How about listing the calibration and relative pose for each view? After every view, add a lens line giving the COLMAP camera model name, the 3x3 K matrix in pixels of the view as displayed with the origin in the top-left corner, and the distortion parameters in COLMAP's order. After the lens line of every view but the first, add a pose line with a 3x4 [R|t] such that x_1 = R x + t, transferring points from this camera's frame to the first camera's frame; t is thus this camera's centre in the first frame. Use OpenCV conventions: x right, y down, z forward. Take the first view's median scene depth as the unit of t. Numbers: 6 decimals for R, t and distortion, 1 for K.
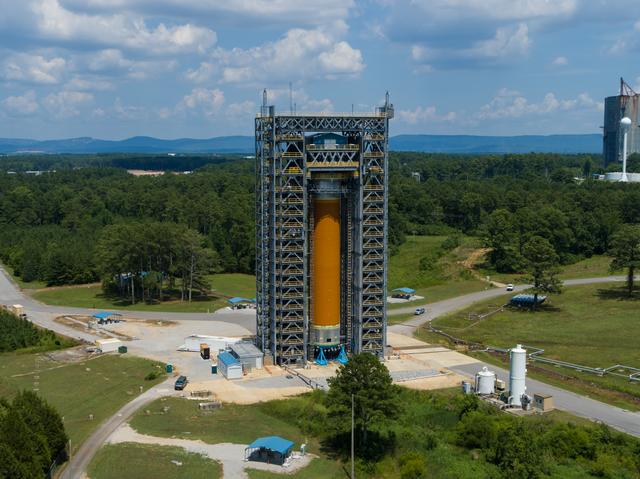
lens RADIAL K [[814.1, 0, 229.9], [0, 814.1, 239.6], [0, 0, 1]] dist [0.011319, -0.035994]
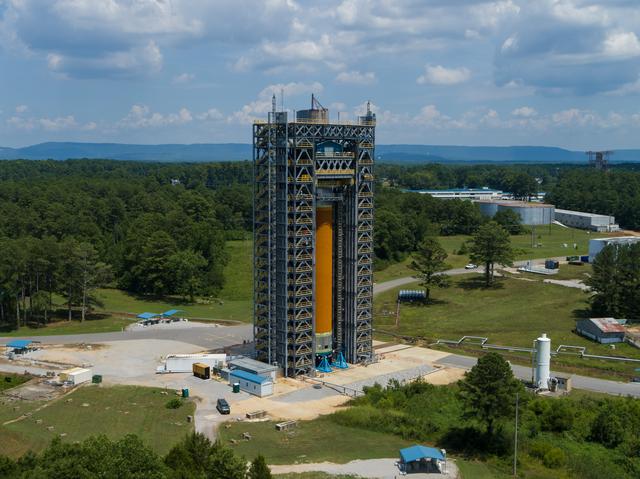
lens RADIAL K [[814.1, 0, 229.9], [0, 814.1, 239.6], [0, 0, 1]] dist [0.011319, -0.035994]
pose [[0.910496, -0.036625, 0.411894, -0.407569], [0.040324, 0.999187, -0.000291, -0.013582], [-0.411548, 0.016874, 0.911232, 0.135630]]
